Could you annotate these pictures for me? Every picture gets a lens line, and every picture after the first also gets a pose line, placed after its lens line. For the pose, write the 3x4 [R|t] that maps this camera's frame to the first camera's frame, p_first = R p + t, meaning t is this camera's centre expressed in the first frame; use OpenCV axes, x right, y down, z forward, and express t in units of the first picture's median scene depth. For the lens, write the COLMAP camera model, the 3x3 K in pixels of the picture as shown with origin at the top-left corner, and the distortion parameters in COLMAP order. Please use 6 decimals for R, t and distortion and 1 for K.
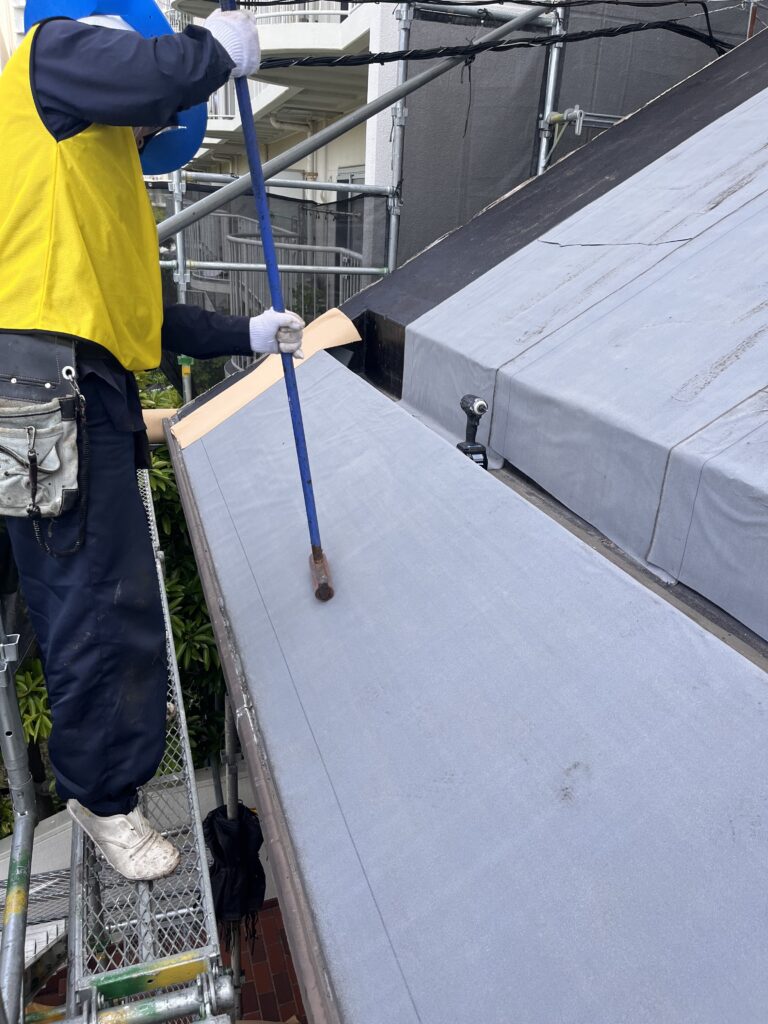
lens RADIAL K [[770.3, 0, 384.0], [0, 770.3, 512.0], [0, 0, 1]] dist [0.005444, -0.066427]
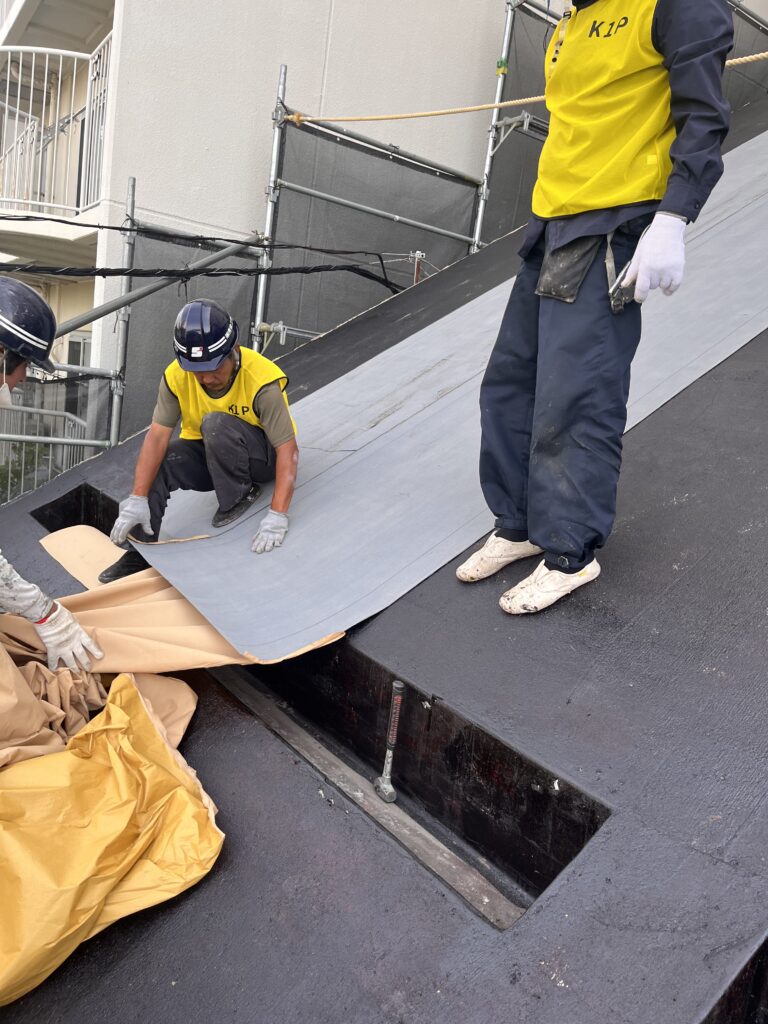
lens RADIAL K [[770.3, 0, 384.0], [0, 770.3, 512.0], [0, 0, 1]] dist [0.005444, -0.066427]
pose [[0.944520, 0.029560, 0.327122, 0.023366], [0.034889, 0.981278, -0.189408, -0.011203], [-0.326596, 0.190313, 0.925806, -0.108712]]
